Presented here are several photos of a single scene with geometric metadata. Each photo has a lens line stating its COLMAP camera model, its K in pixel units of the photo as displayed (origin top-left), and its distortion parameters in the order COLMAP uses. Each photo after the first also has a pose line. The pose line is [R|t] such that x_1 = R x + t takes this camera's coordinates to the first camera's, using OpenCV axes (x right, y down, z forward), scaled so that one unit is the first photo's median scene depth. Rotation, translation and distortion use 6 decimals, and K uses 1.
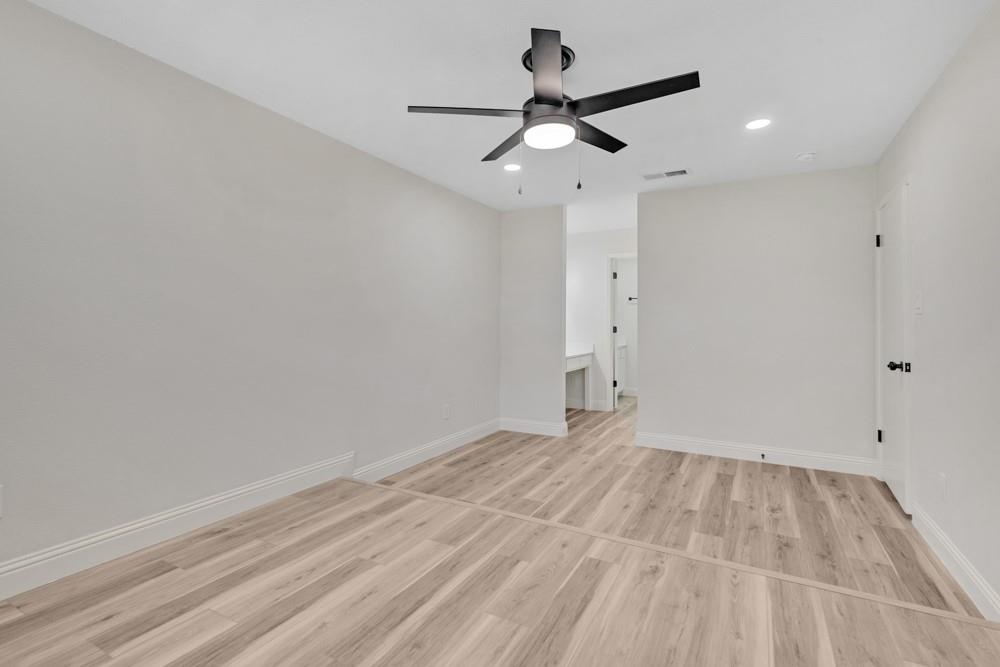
lens RADIAL K [[464.6, 0, 504.4], [0, 464.6, 325.2], [0, 0, 1]] dist [0.004709, -0.001708]
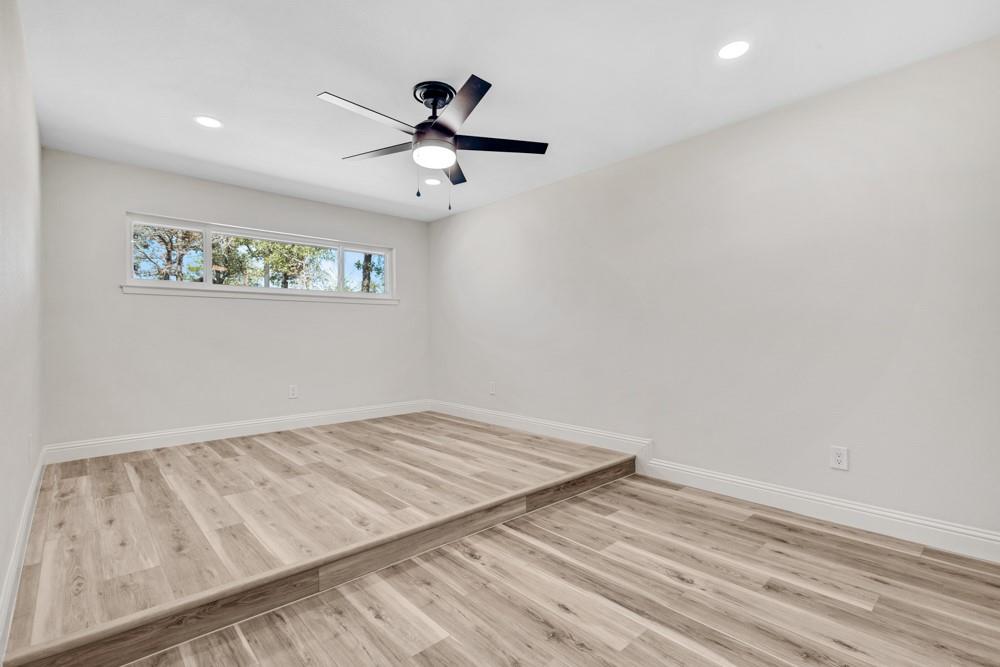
lens RADIAL K [[464.6, 0, 505.1], [0, 464.6, 337.8], [0, 0, 1]] dist [0.004709, -0.001708]
pose [[-0.321193, 0.004172, -0.947005, 1.142394], [-0.002906, 0.999981, 0.005391, 0.050937], [0.947009, 0.004484, -0.321174, 1.496138]]
